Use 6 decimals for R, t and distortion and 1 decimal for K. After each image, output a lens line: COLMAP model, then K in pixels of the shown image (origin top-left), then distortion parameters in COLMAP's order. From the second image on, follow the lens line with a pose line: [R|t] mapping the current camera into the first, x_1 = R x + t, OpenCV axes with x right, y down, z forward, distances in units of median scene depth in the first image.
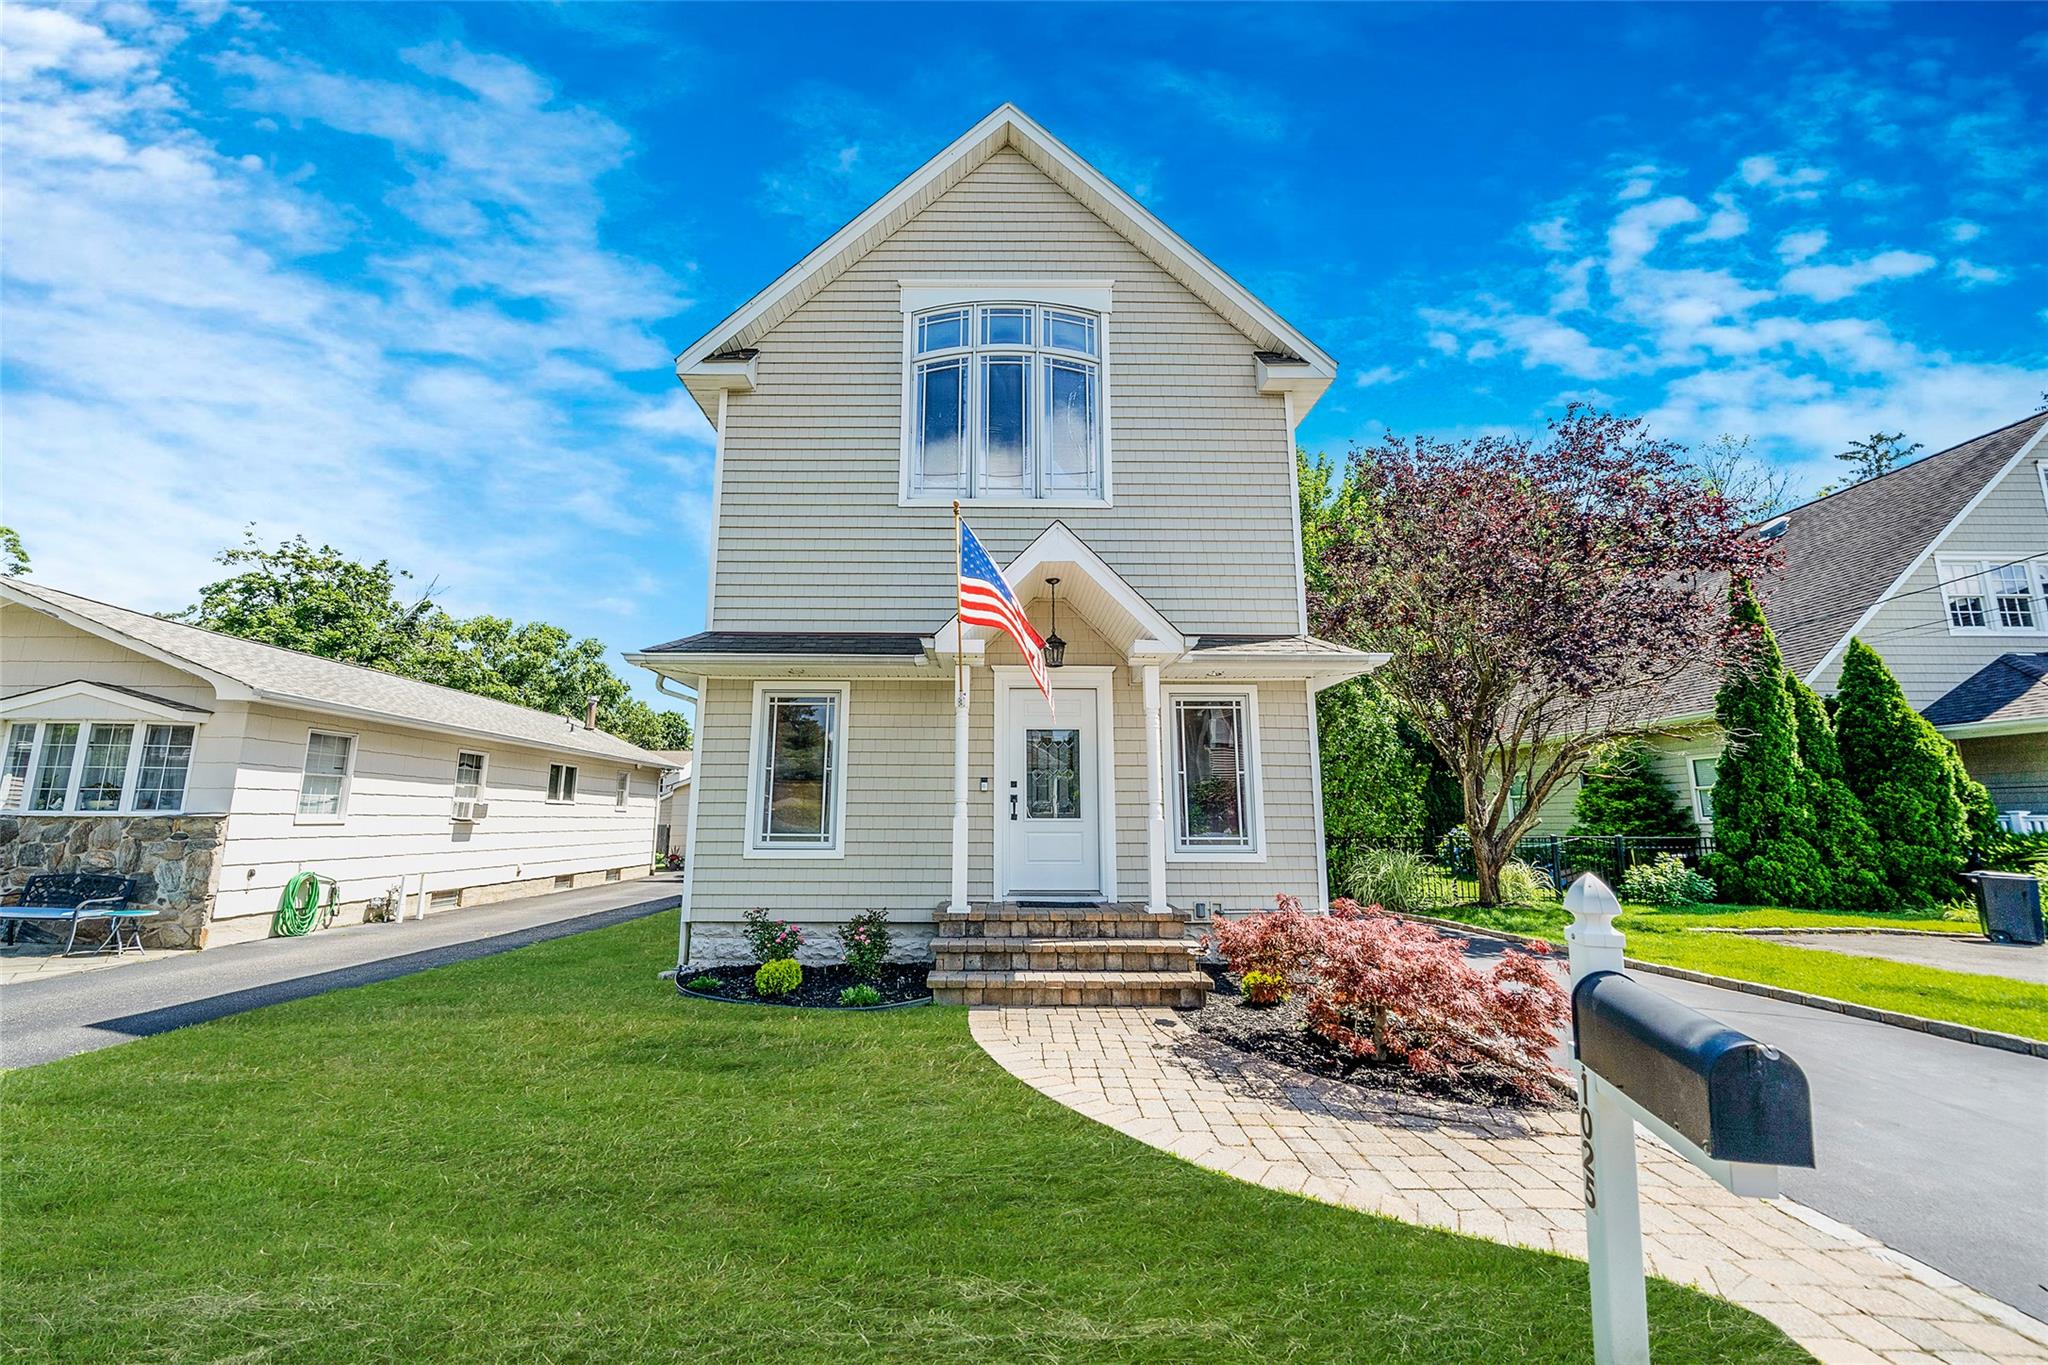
lens RADIAL K [[759.9, 0, 1024.0], [0, 759.9, 682.5], [0, 0, 1]] dist [-0.010380, 0.002564]
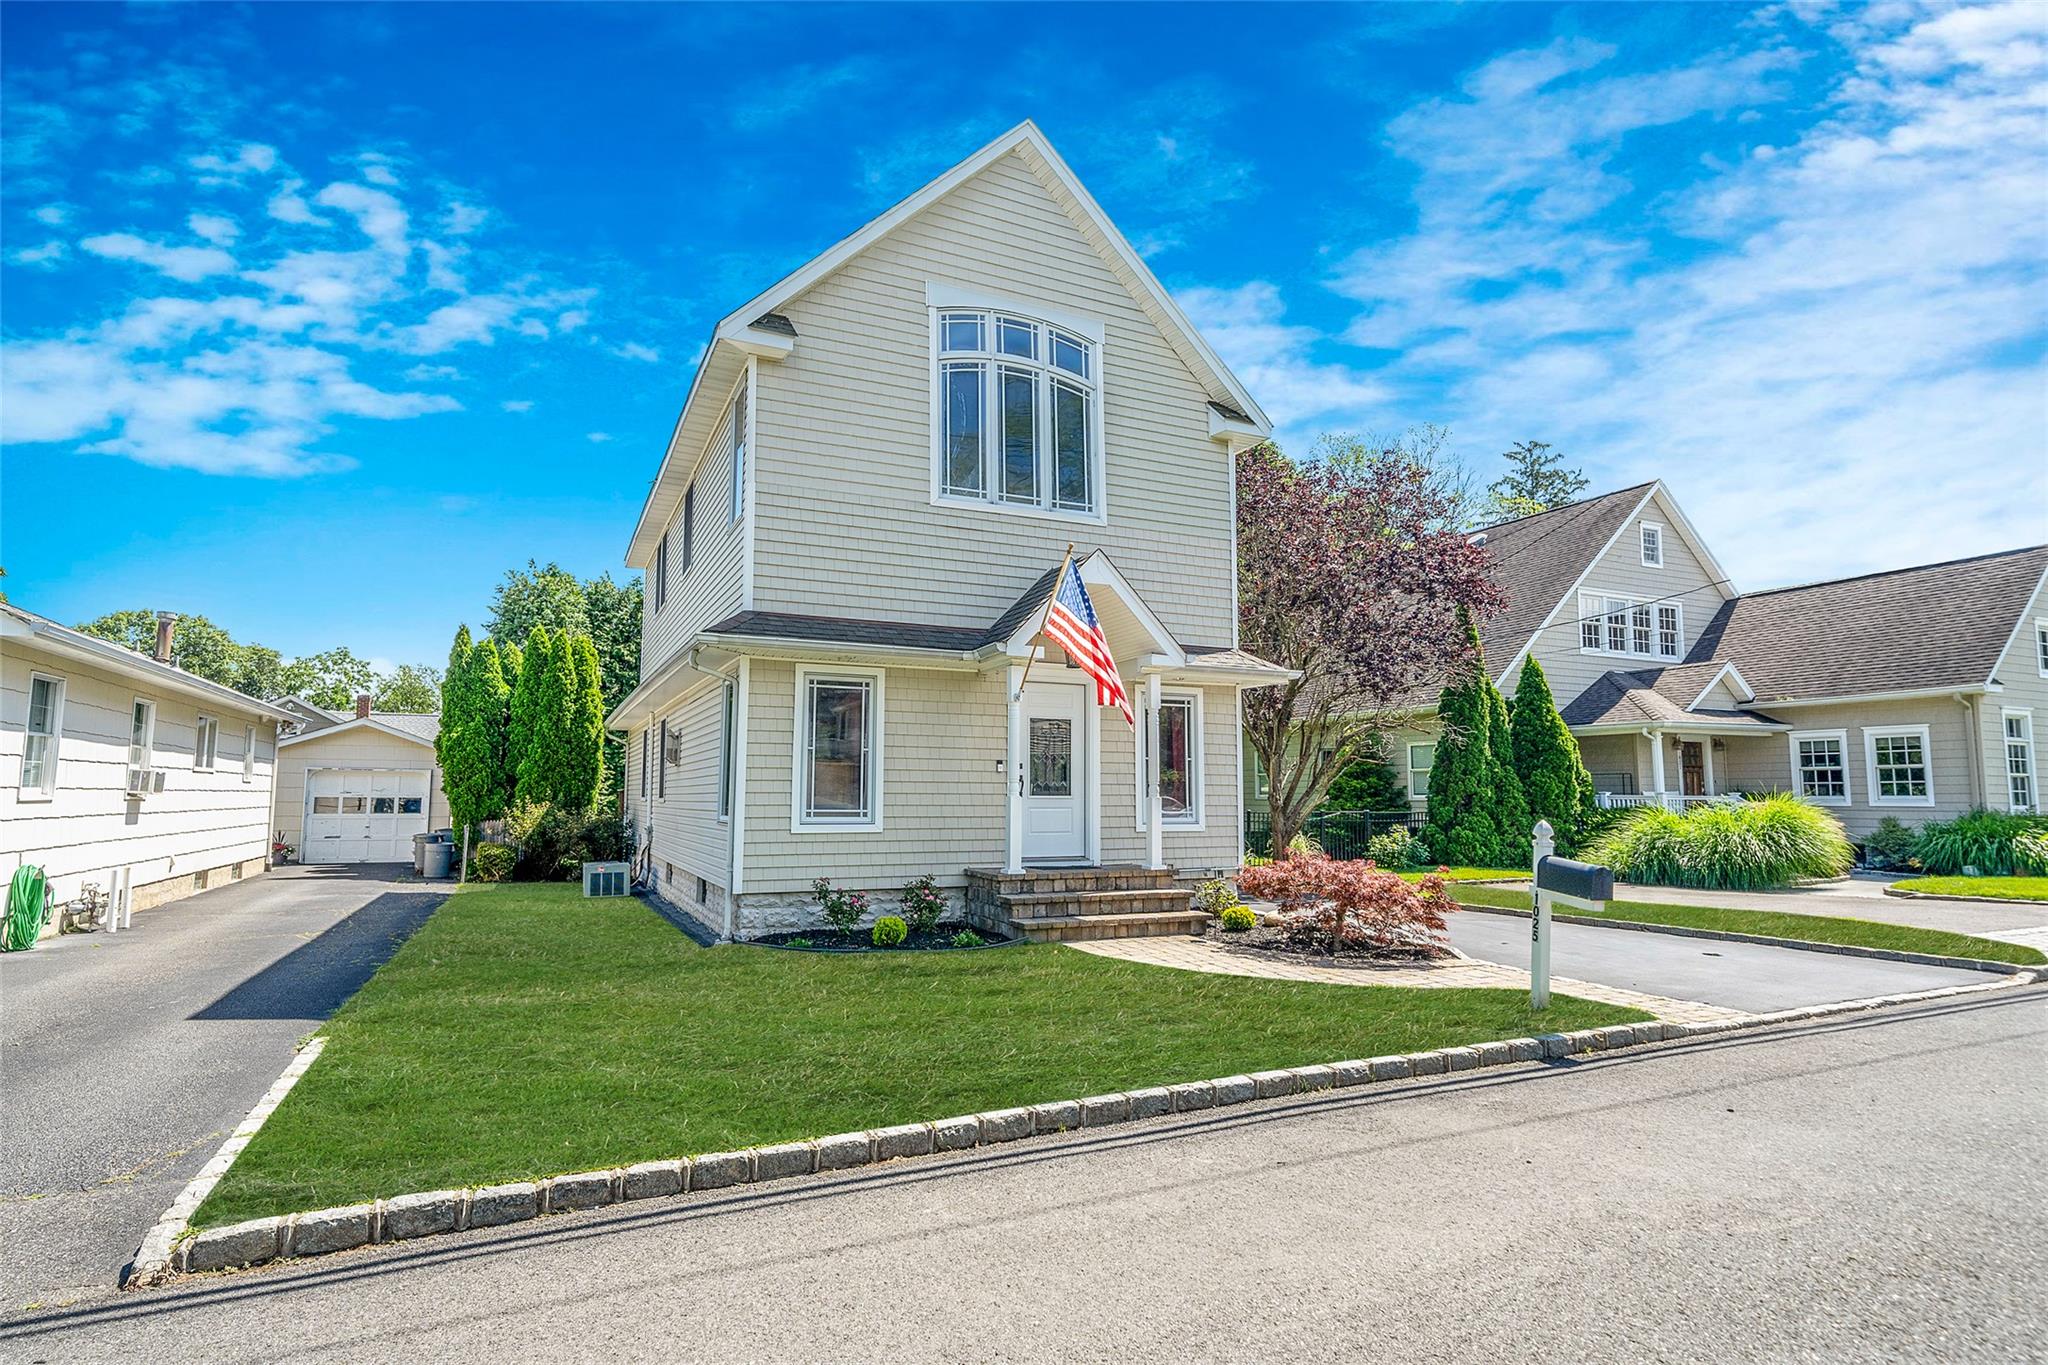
lens RADIAL K [[1040.1, 0, 1024.0], [0, 1040.1, 682.5], [0, 0, 1]] dist [-0.004754, -0.000666]
pose [[0.909945, 0.046832, 0.412076, -0.598004], [-0.076452, 0.995517, 0.055682, -0.071227], [-0.407621, -0.082172, 0.909446, -0.374240]]
